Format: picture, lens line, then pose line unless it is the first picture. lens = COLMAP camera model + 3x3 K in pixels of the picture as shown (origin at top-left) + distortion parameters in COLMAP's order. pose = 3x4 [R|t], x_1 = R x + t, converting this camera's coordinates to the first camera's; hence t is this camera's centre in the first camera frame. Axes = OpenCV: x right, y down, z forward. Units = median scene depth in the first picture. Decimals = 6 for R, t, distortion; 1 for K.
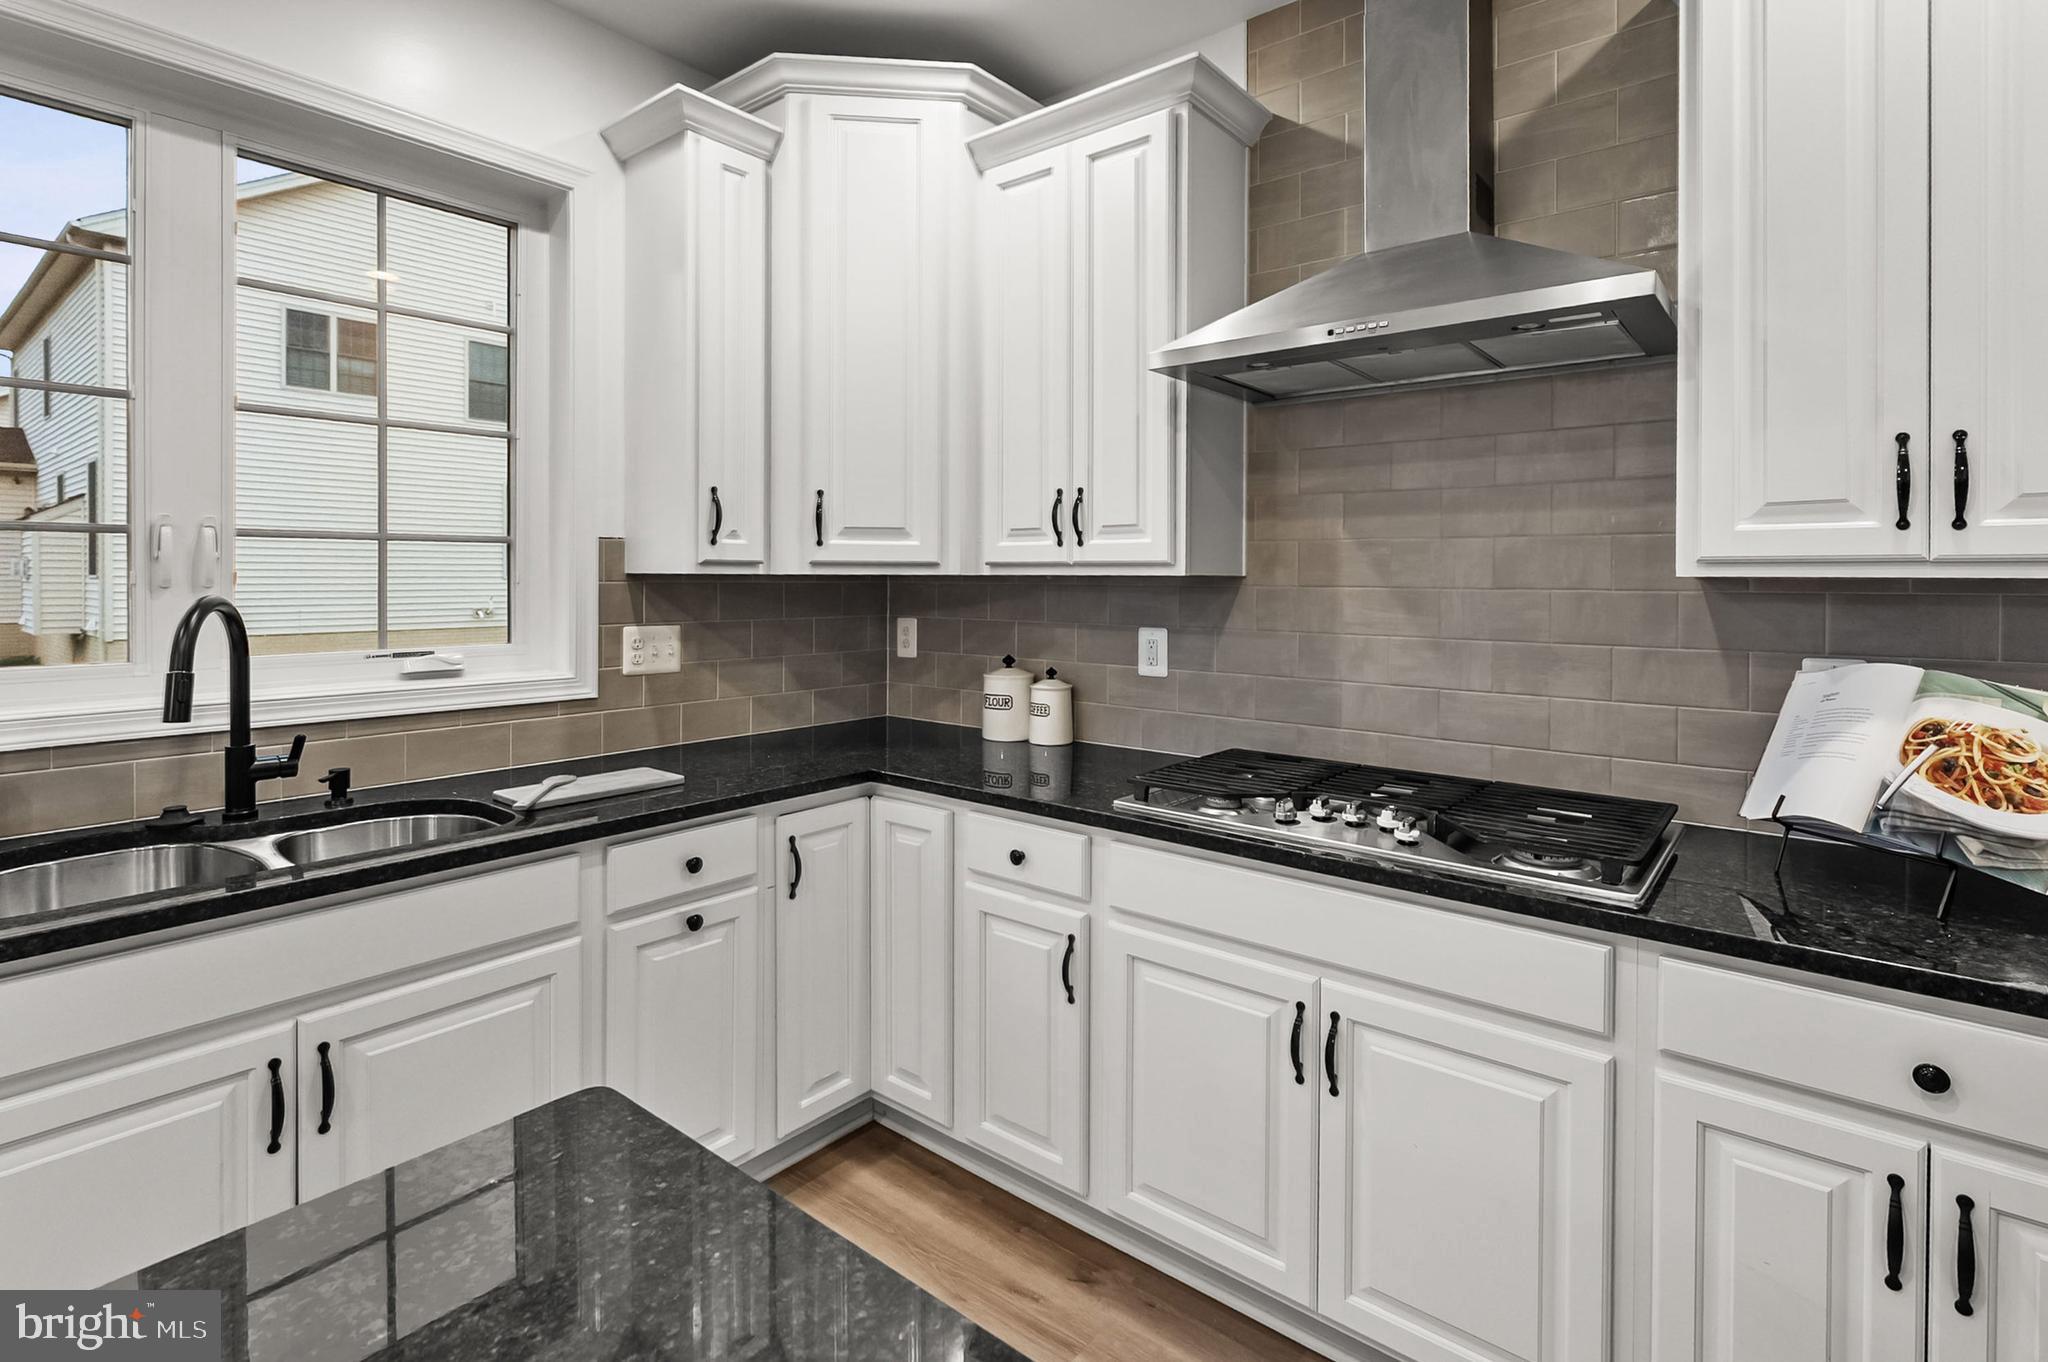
lens RADIAL K [[991.0, 0, 1029.2], [0, 991.0, 582.6], [0, 0, 1]] dist [-0.002286, -0.000149]
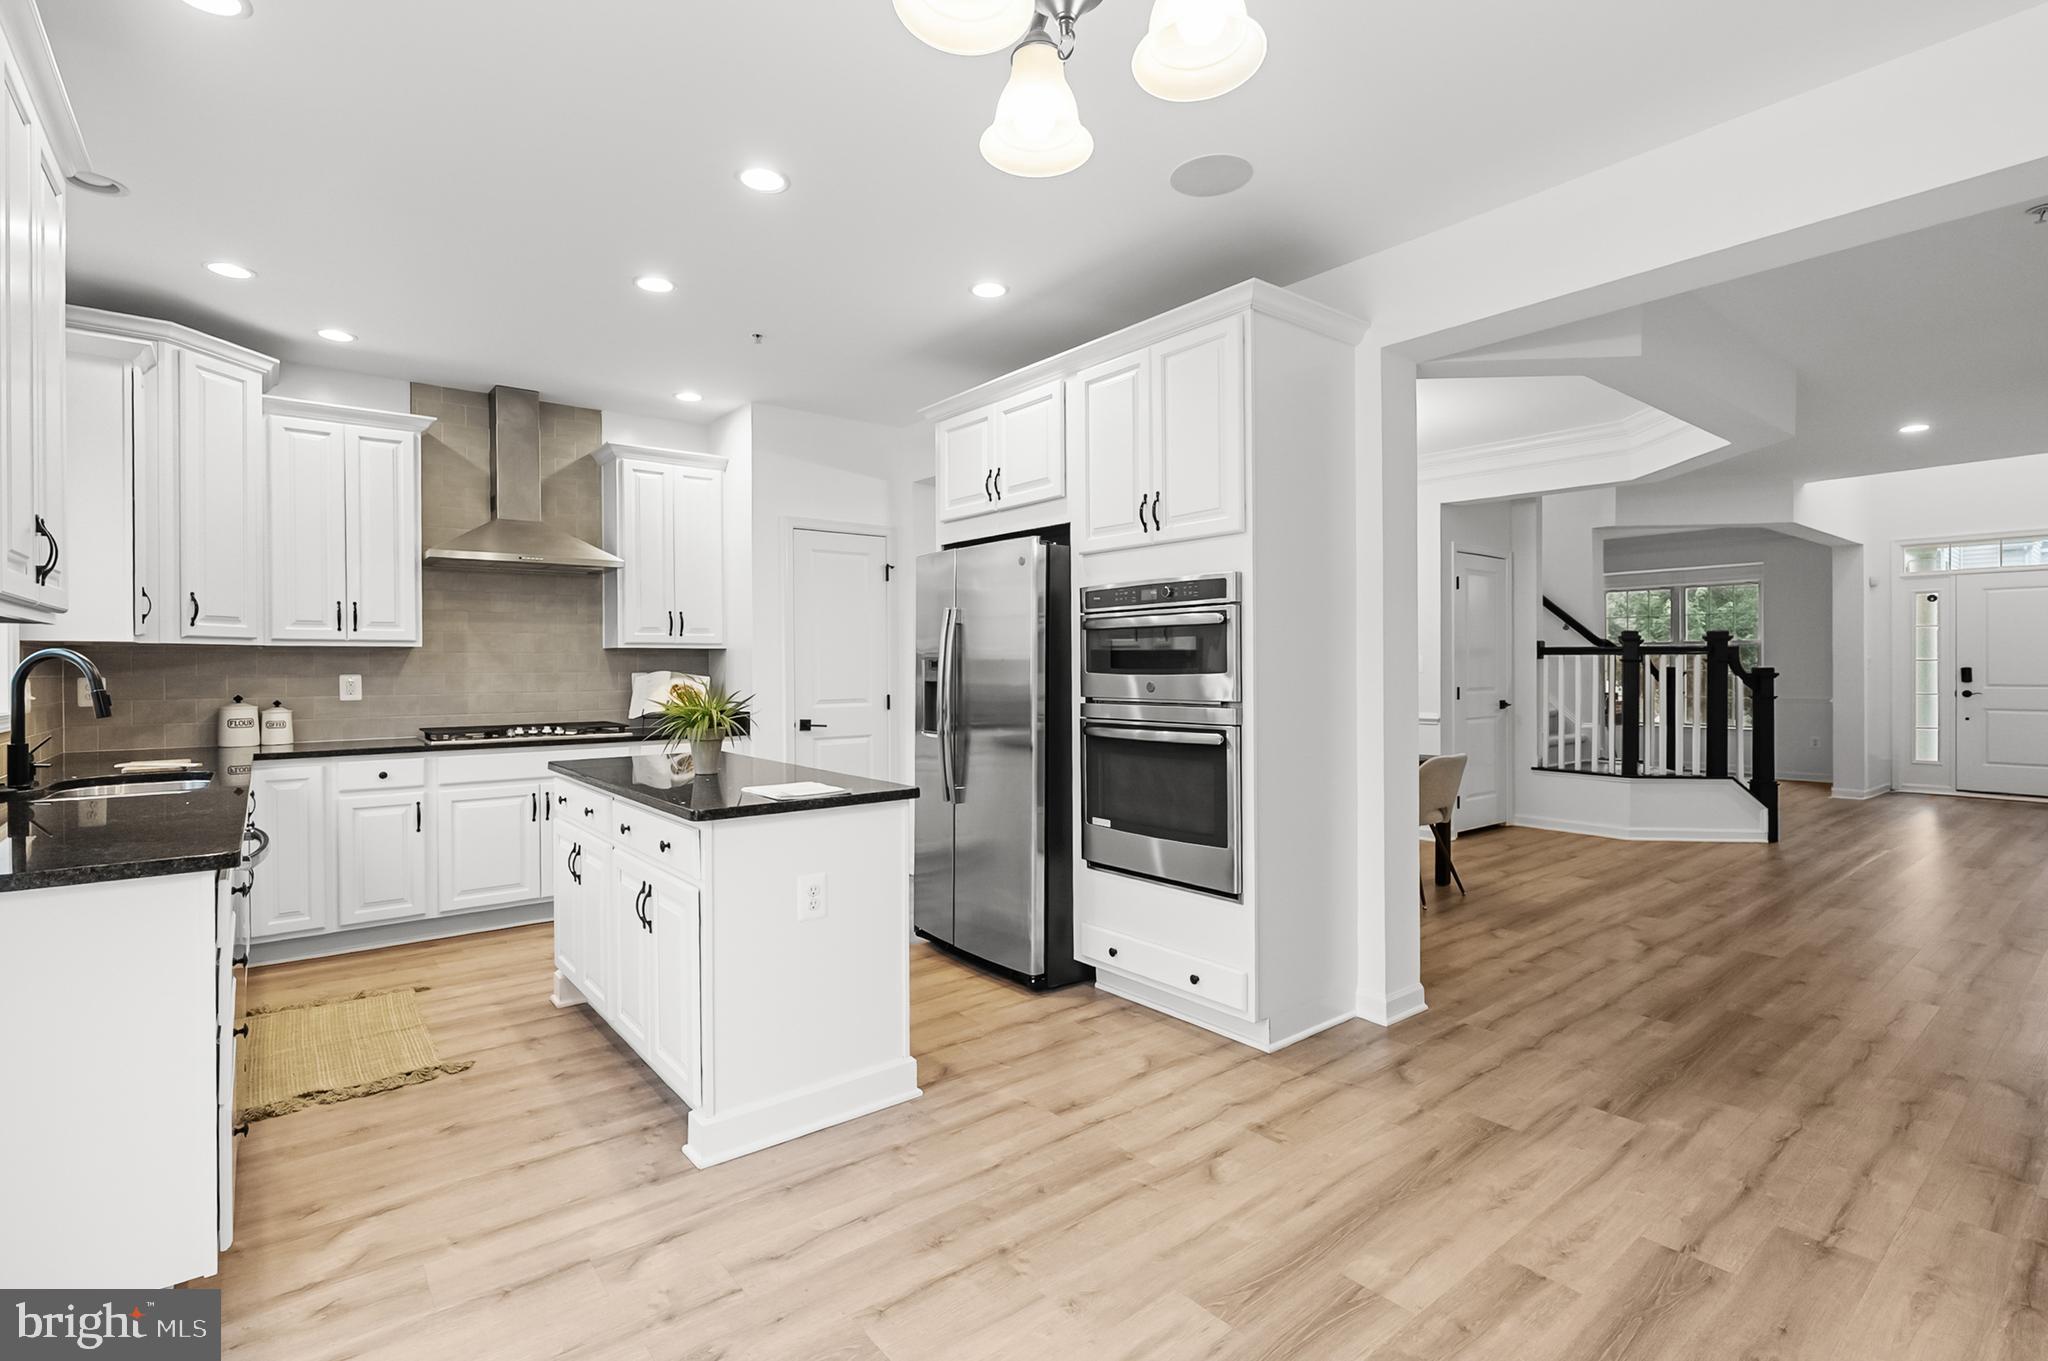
lens RADIAL K [[954.8, 0, 1011.9], [0, 954.8, 668.6], [0, 0, 1]] dist [-0.004385, -0.000291]
pose [[0.220152, -0.009327, 0.975421, -1.849363], [0.011808, 0.999907, 0.006896, 0.048707], [-0.975394, 0.009999, 0.220242, -0.851146]]
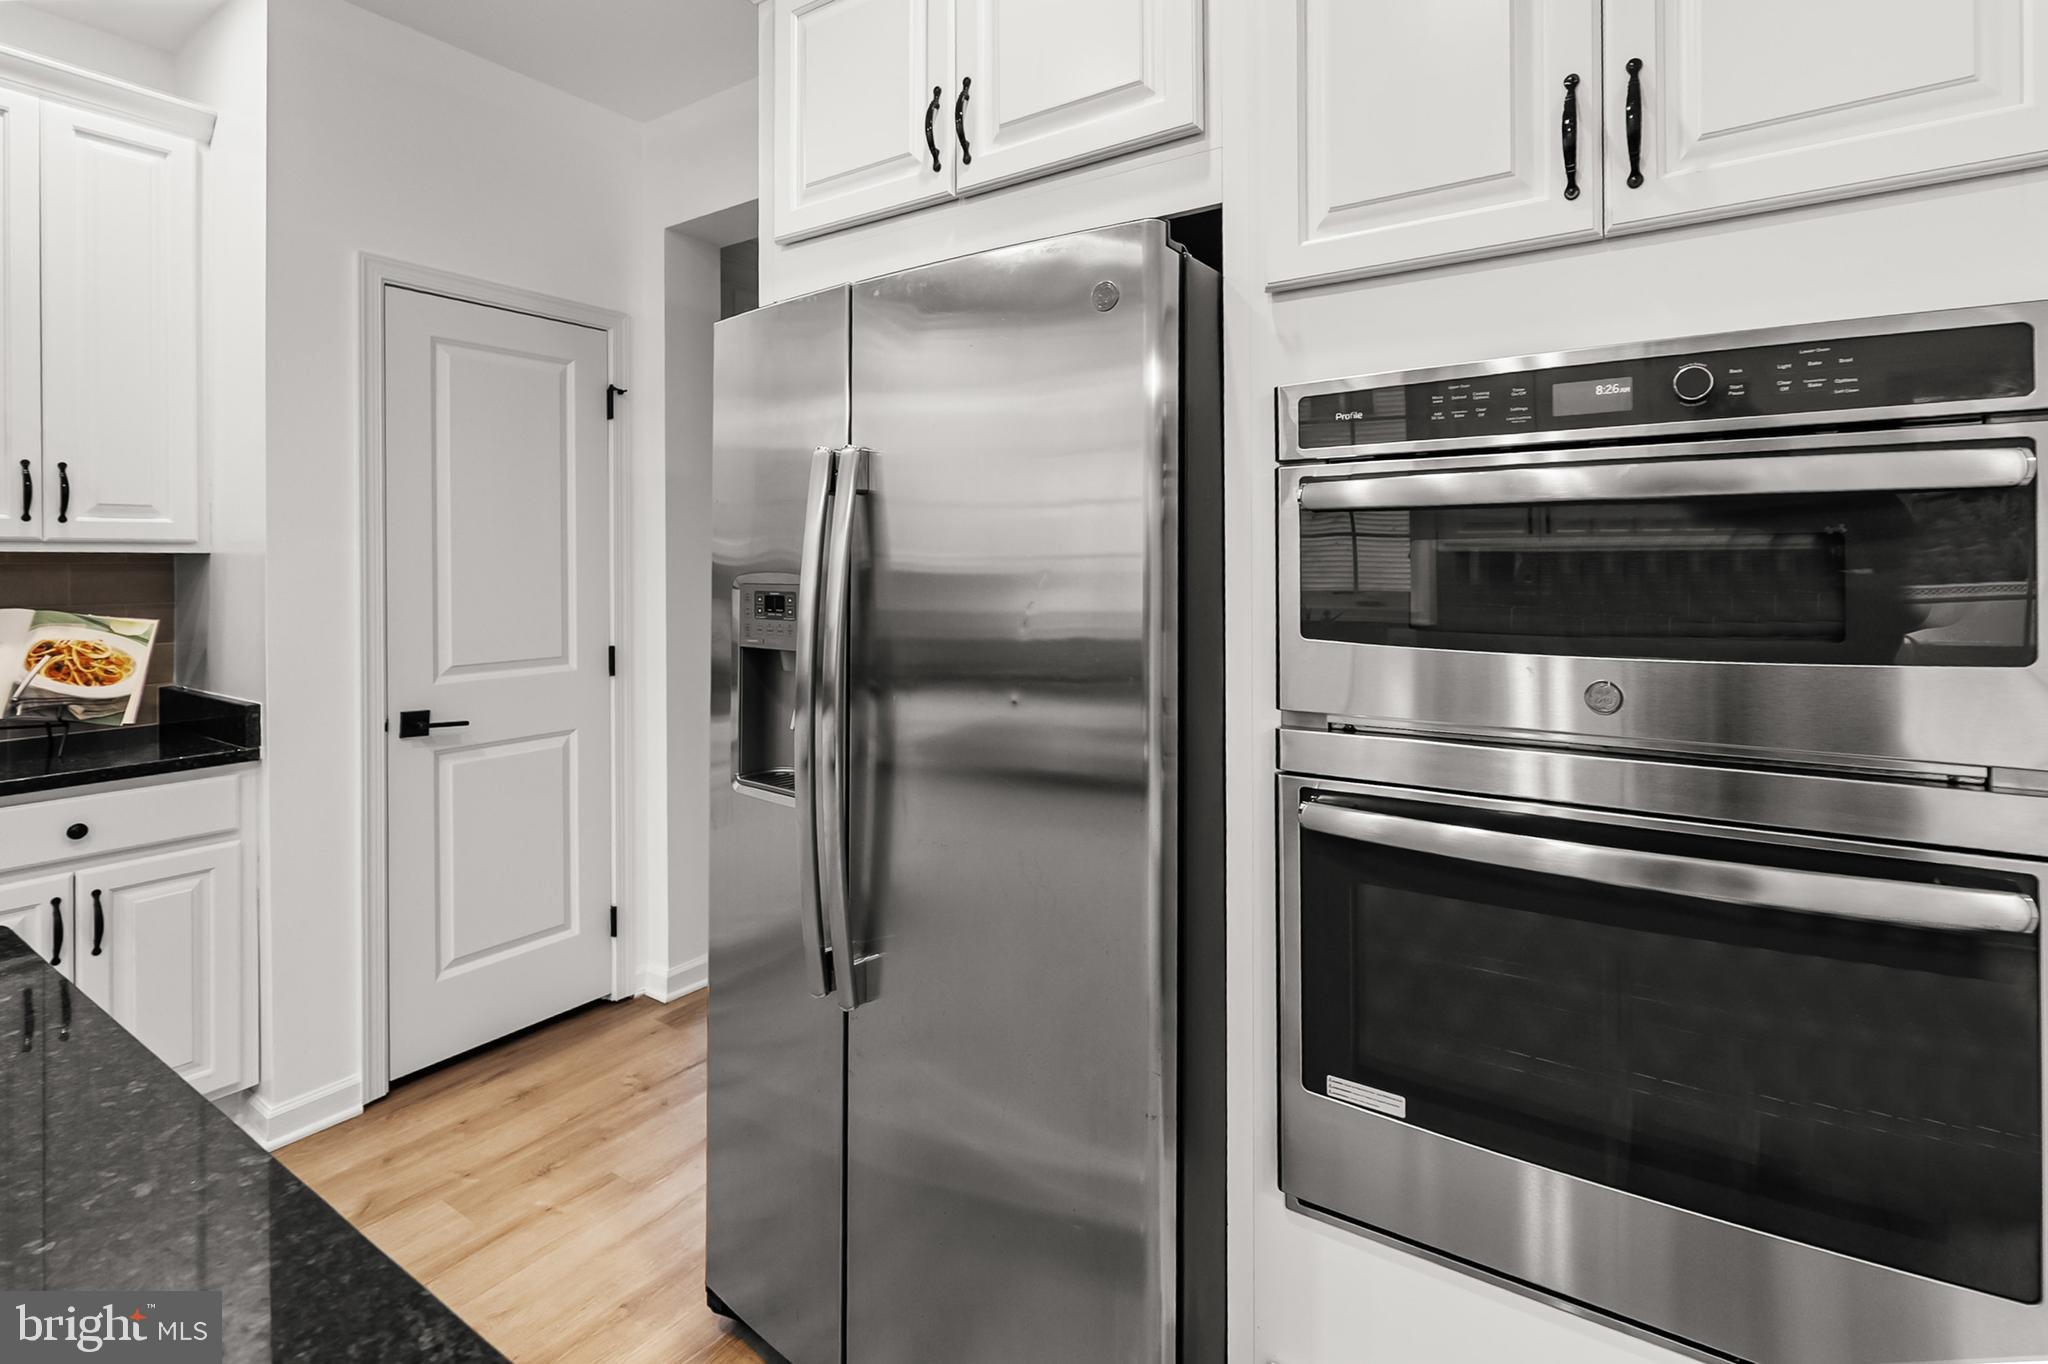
lens RADIAL K [[985.9, 0, 1045.0], [0, 985.9, 562.0], [0, 0, 1]] dist [-0.002428, -0.000399]
pose [[-0.088266, -0.000394, 0.996097, -0.598432], [0.009169, 0.999957, 0.001208, 0.017884], [-0.996055, 0.009240, -0.088258, -0.347886]]
